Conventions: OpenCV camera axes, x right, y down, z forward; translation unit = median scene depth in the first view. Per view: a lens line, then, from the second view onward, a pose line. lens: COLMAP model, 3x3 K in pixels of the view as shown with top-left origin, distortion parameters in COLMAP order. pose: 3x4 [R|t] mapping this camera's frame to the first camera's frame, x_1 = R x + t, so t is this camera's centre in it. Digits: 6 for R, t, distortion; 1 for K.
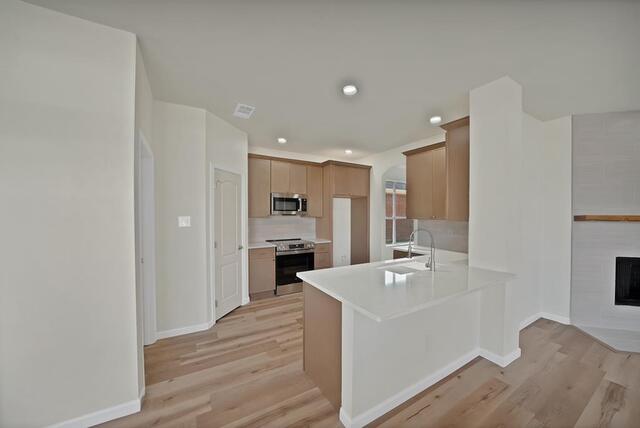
lens RADIAL K [[237.0, 0, 326.1], [0, 237.0, 215.5], [0, 0, 1]] dist [-0.001186, -0.000053]
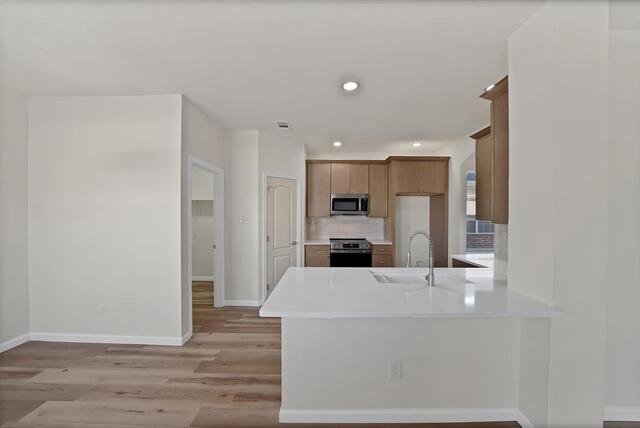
lens RADIAL K [[237.0, 0, 326.1], [0, 237.0, 215.5], [0, 0, 1]] dist [-0.001186, -0.000053]
pose [[0.858425, 0.004215, -0.512922, 0.300517], [-0.004284, 0.999990, 0.001048, -0.000119], [0.512922, 0.001298, 0.858434, 0.073120]]
